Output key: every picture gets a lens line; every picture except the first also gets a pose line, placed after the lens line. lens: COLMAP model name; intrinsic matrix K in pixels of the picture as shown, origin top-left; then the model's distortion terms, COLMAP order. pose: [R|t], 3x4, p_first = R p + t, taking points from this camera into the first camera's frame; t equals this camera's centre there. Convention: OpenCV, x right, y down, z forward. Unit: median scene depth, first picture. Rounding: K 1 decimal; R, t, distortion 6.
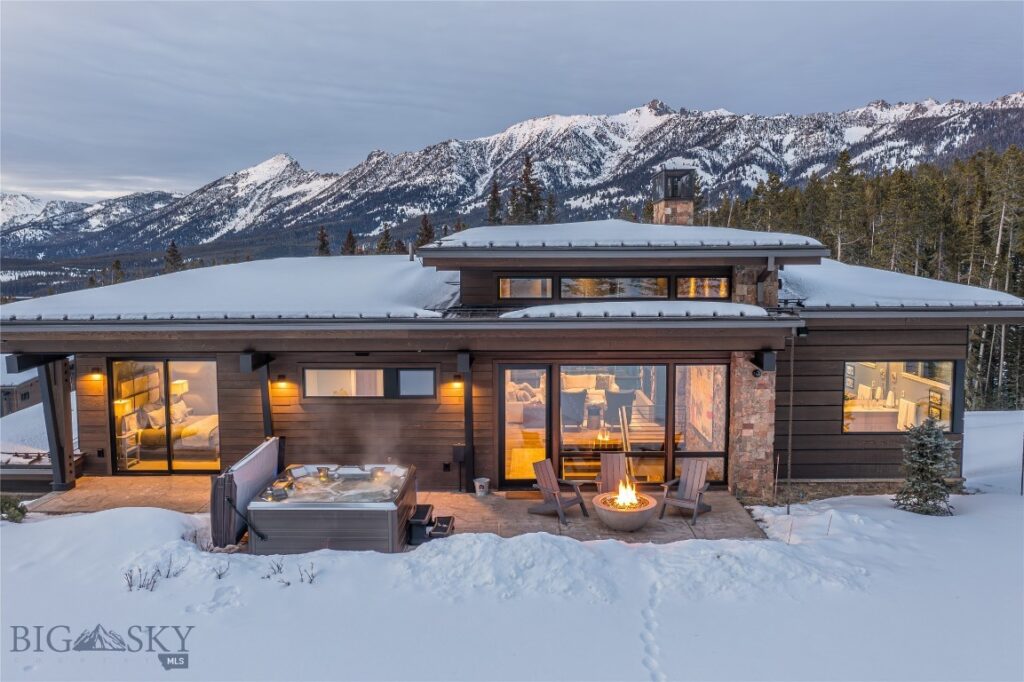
lens RADIAL K [[808.1, 0, 512.0], [0, 808.1, 341.0], [0, 0, 1]] dist [-0.008438, -0.000095]
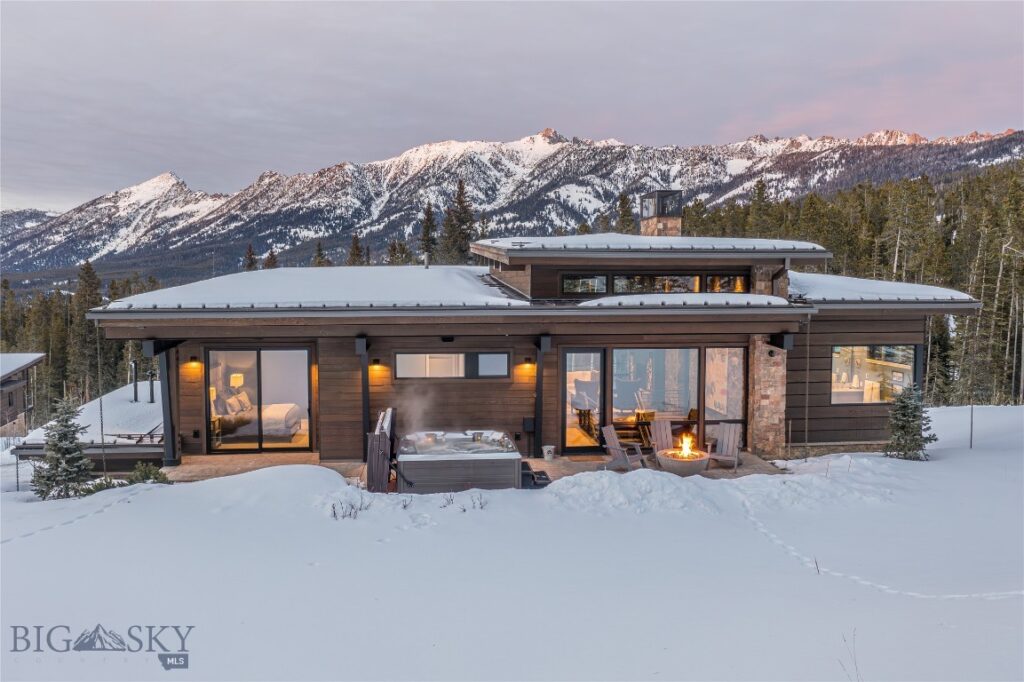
lens RADIAL K [[805.1, 0, 512.0], [0, 805.1, 341.0], [0, 0, 1]] dist [-0.006183, 0.004349]
pose [[0.991994, -0.005161, 0.126181, -0.242945], [0.008894, 0.999539, -0.029039, 0.052433], [-0.125973, 0.029929, 0.991582, -0.166742]]
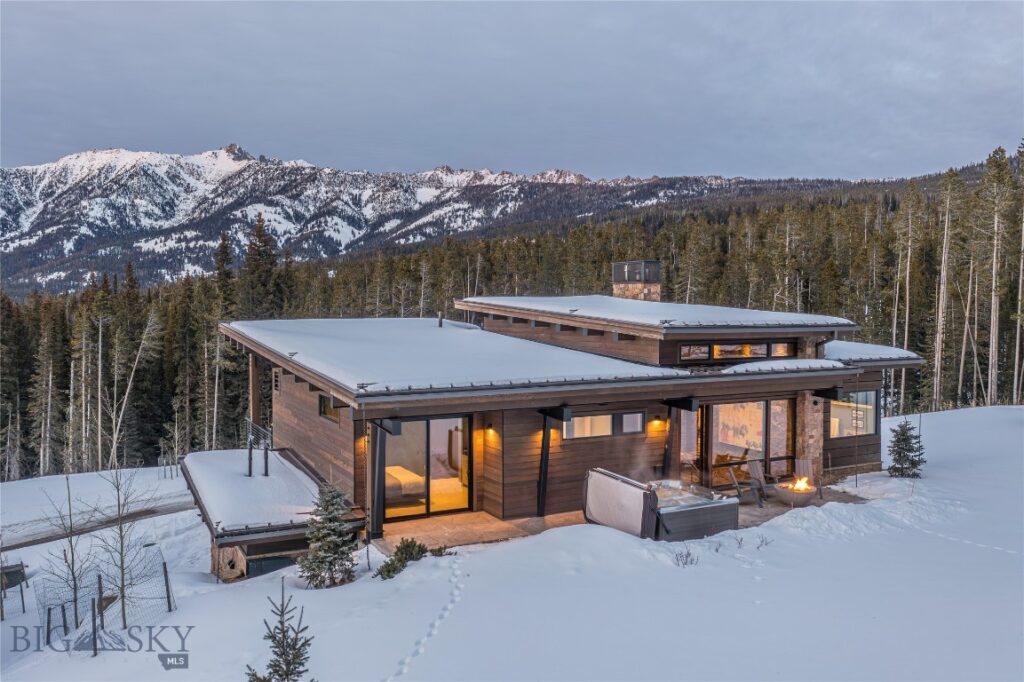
lens RADIAL K [[805.1, 0, 512.0], [0, 805.1, 341.0], [0, 0, 1]] dist [-0.006183, 0.004349]
pose [[0.876475, -0.014483, 0.481229, -0.974509], [0.043322, 0.997865, -0.048873, -0.030053], [-0.479494, 0.063684, 0.875231, -0.110381]]
